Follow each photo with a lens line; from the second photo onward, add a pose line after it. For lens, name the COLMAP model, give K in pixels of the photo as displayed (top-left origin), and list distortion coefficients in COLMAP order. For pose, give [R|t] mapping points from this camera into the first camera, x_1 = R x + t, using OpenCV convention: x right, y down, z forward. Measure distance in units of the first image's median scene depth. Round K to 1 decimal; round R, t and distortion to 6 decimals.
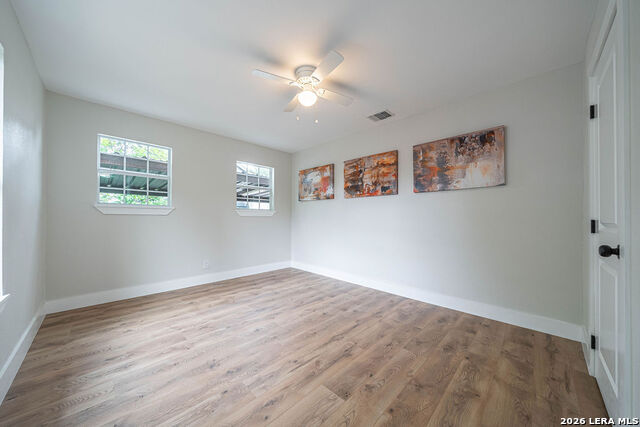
lens RADIAL K [[223.4, 0, 317.6], [0, 223.4, 218.6], [0, 0, 1]] dist [-0.016209, -0.000773]
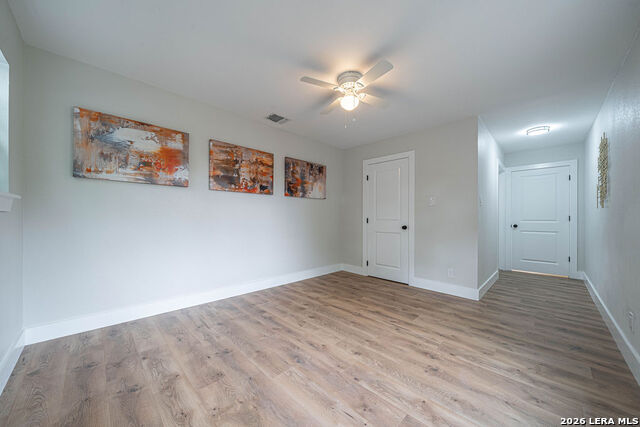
lens RADIAL K [[232.6, 0, 316.0], [0, 232.6, 216.9], [0, 0, 1]] dist [0.006890, 0.000112]
pose [[0.006072, -0.008526, 0.999945, -0.839036], [-0.010553, 0.999907, 0.008590, -0.015028], [-0.999926, -0.010605, 0.005982, 0.841236]]
